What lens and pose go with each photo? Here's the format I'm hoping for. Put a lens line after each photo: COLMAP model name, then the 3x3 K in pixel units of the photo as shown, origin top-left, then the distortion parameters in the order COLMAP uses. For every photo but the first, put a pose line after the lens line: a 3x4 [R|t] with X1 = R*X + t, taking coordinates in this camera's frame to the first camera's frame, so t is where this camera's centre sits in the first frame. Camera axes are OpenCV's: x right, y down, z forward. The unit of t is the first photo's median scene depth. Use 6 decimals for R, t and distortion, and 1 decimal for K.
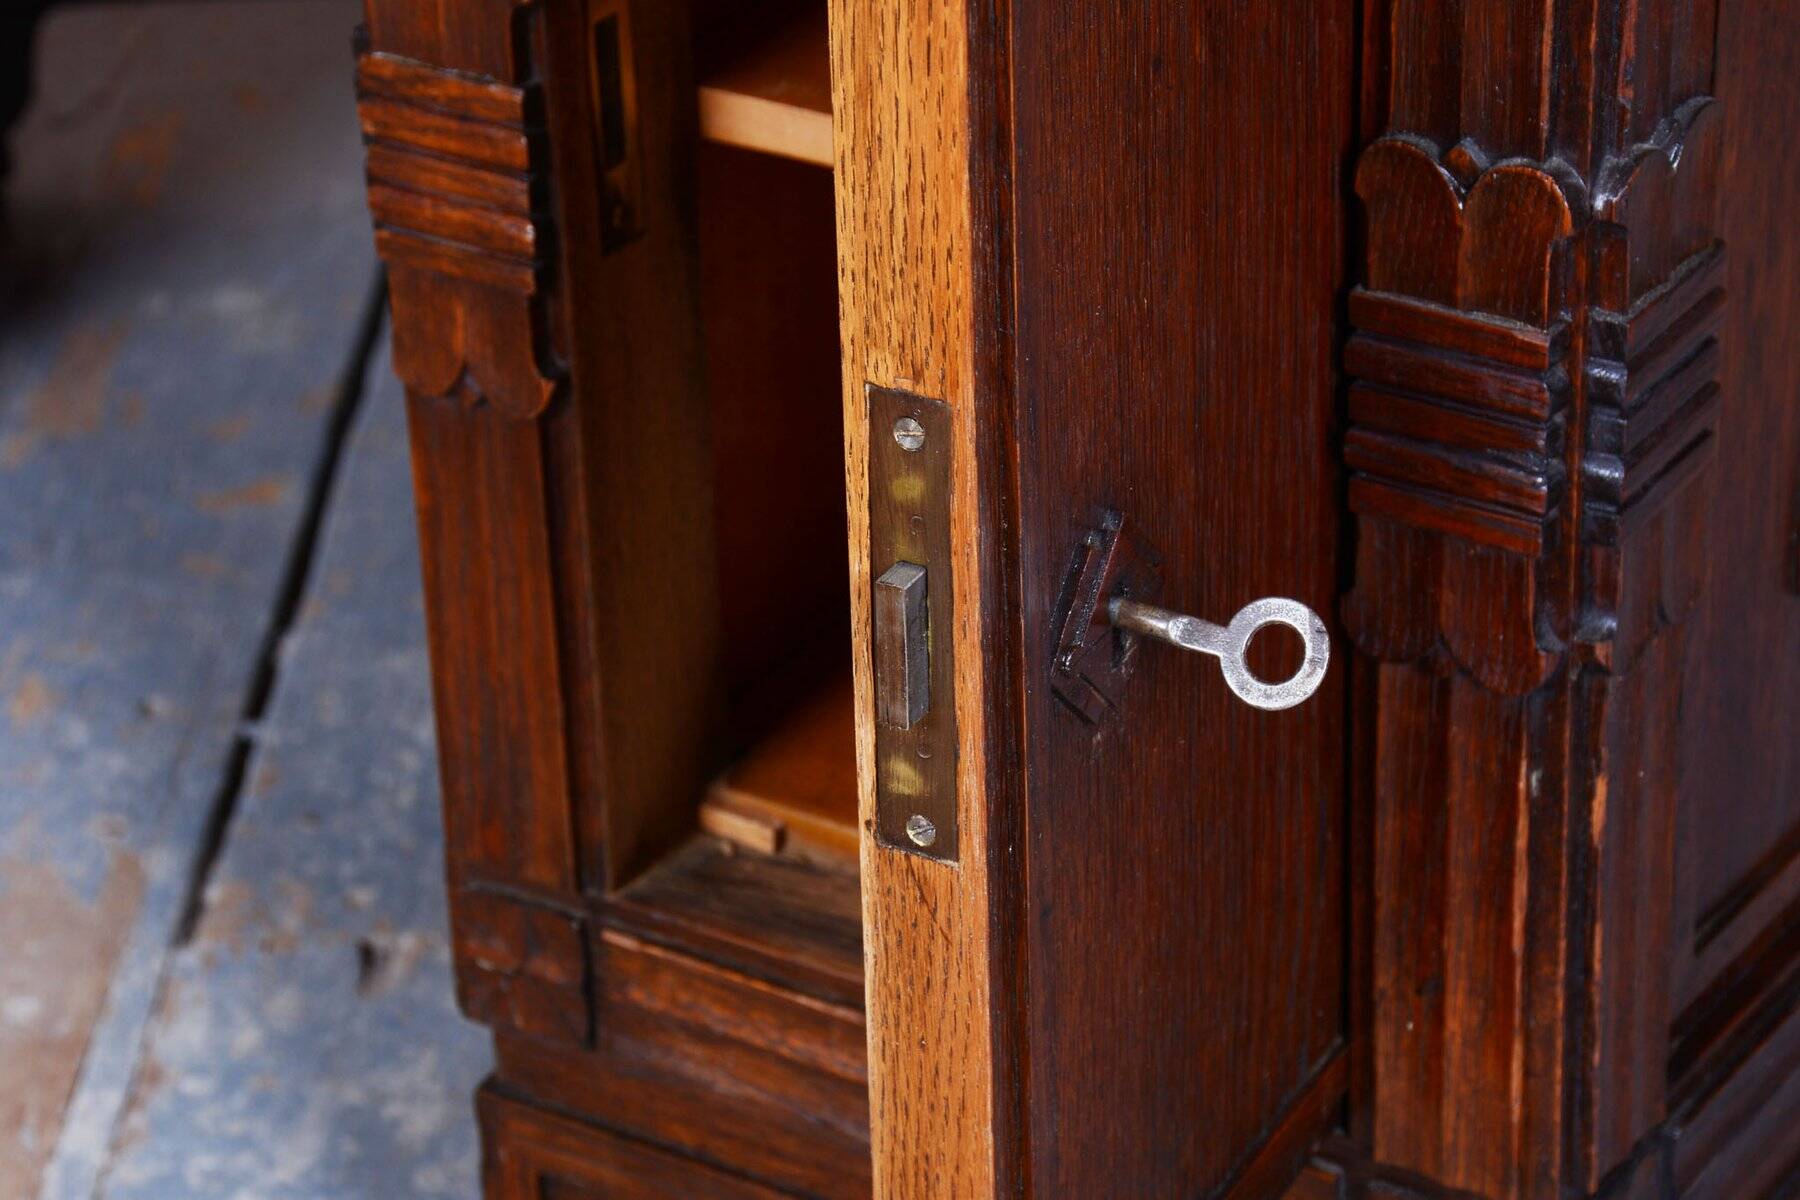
lens RADIAL K [[5129.2, 0, 899.6], [0, 5129.2, 601.4], [0, 0, 1]] dist [0.504856, 0.194277]
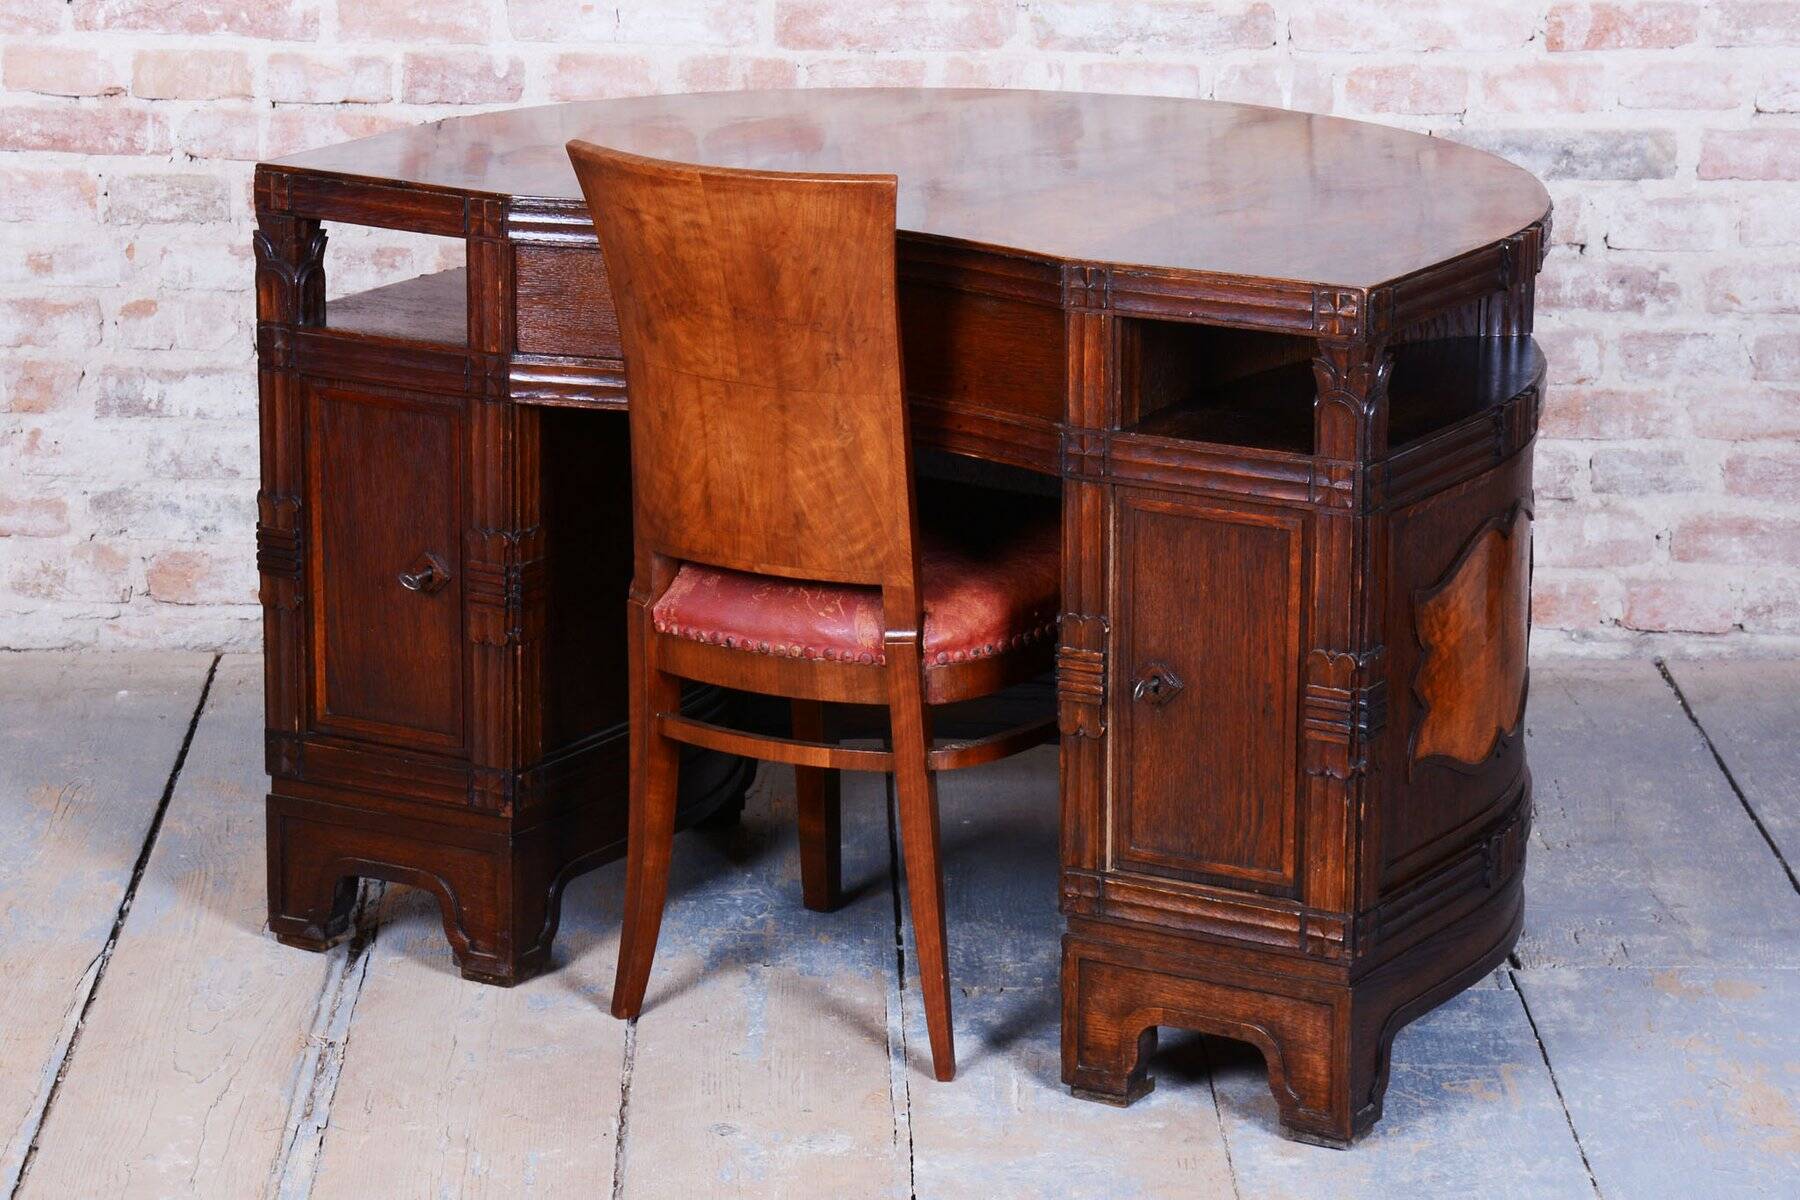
lens RADIAL K [[5681.5, 0, 869.0], [0, 5681.5, 583.1], [0, 0, 1]] dist [0.362371, 0.976508]
pose [[0.998194, 0.021667, 0.056030, -0.484295], [-0.007577, 0.970649, -0.240381, 0.886004], [-0.059594, 0.239522, 0.969060, -3.217644]]
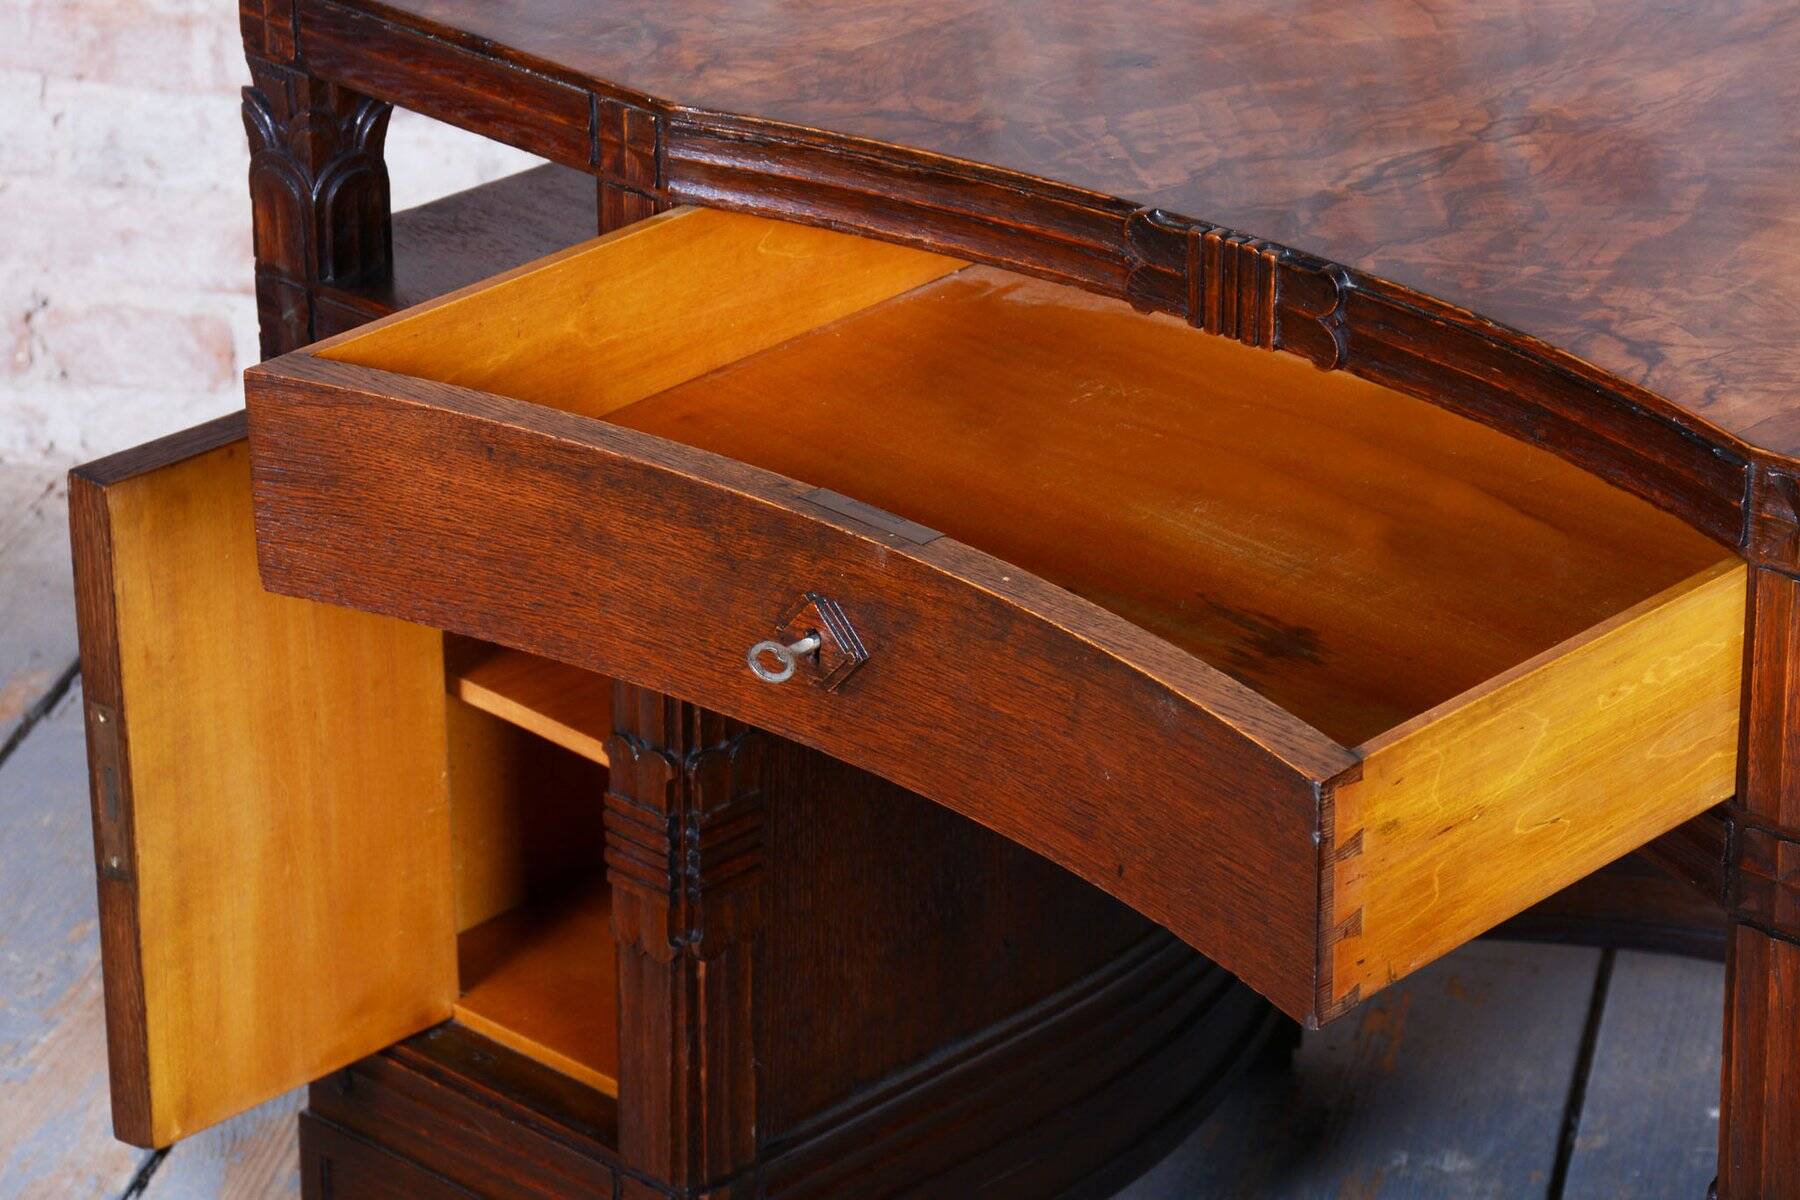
lens RADIAL K [[5746.8, 0, 903.7], [0, 5746.8, 602.6], [0, 0, 1]] dist [0.600468, 2.373926]
pose [[0.984071, 0.094349, -0.150674, -0.088922], [-0.103381, 0.993215, -0.053261, -0.191119], [0.144626, 0.067989, 0.987148, -1.059713]]
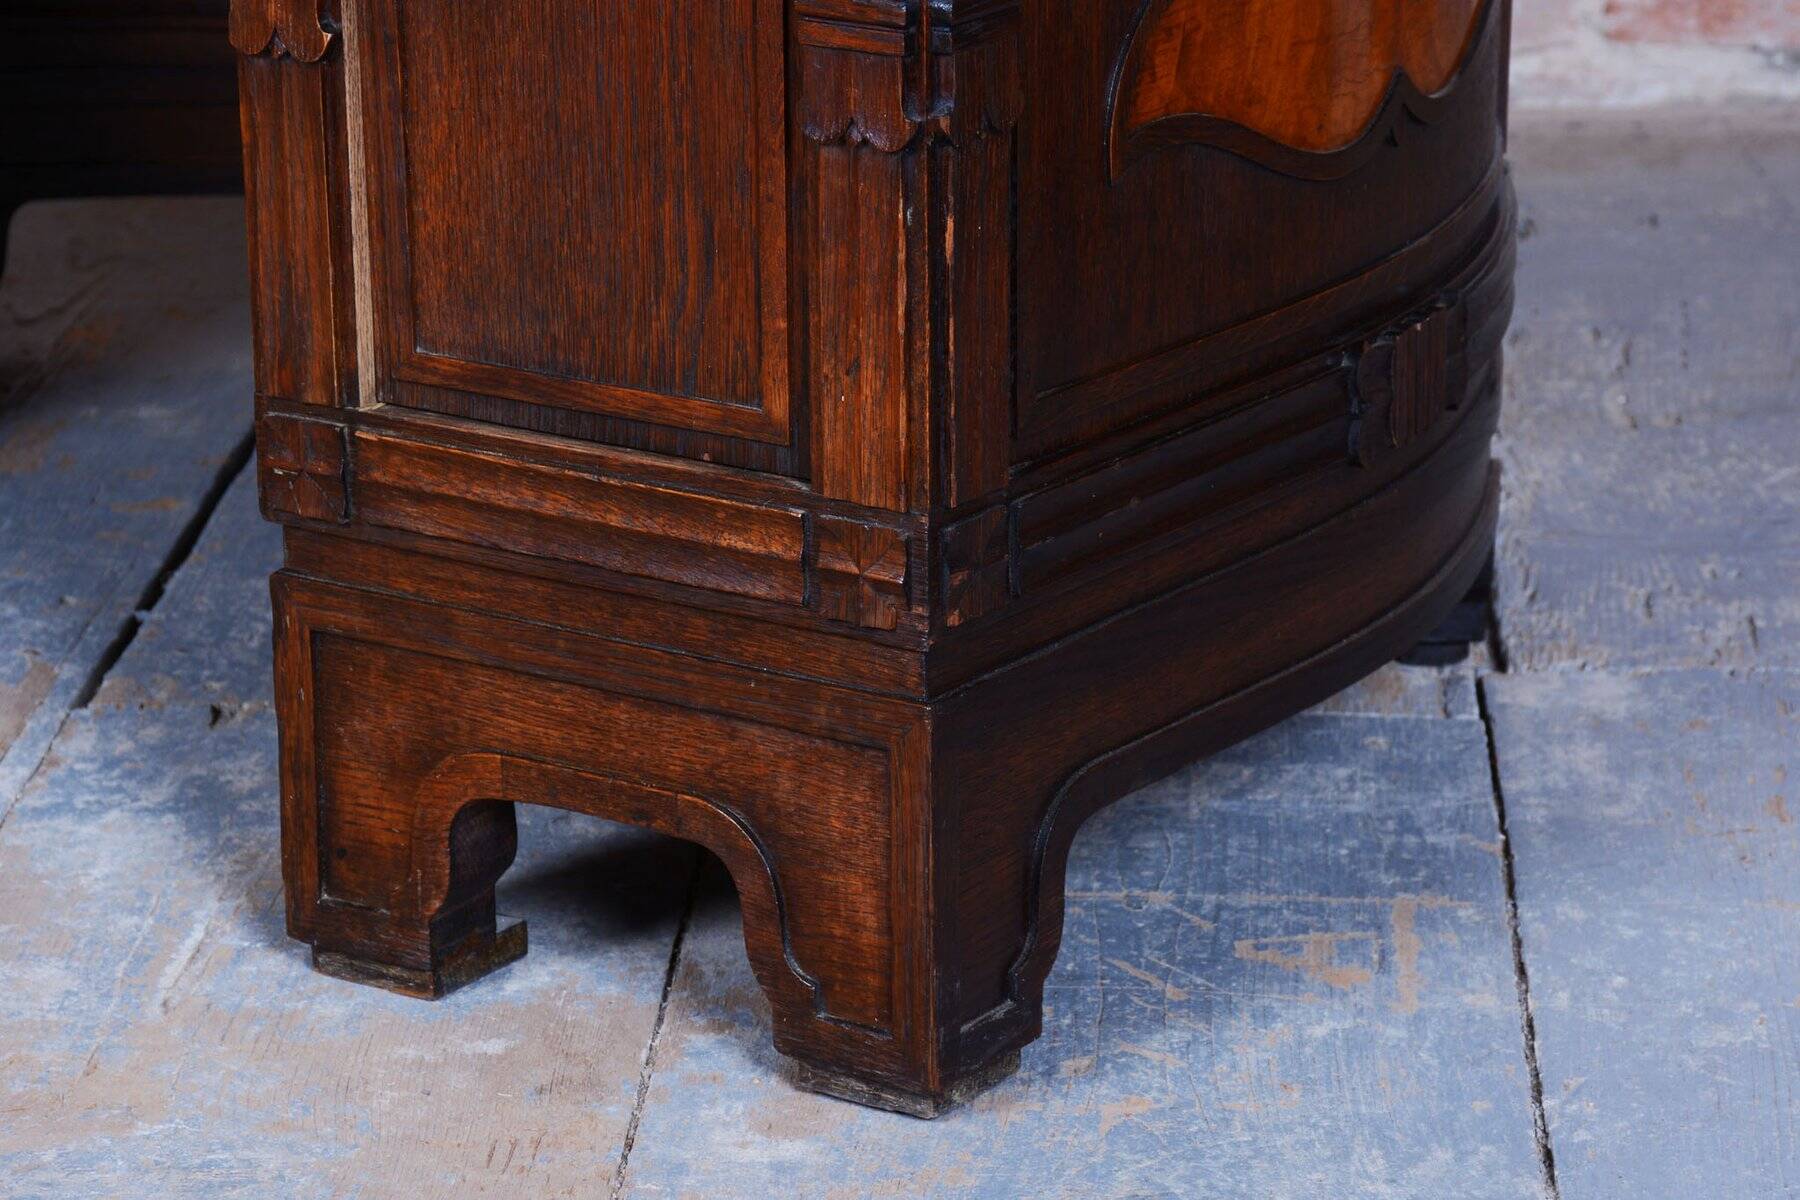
lens RADIAL K [[5746.8, 0, 903.7], [0, 5746.8, 602.6], [0, 0, 1]] dist [0.600468, 2.373926]
pose [[0.999530, 0.028719, -0.010678, 0.125808], [-0.030229, 0.981185, -0.190688, 0.440606], [0.005001, 0.190921, 0.981593, -0.677074]]
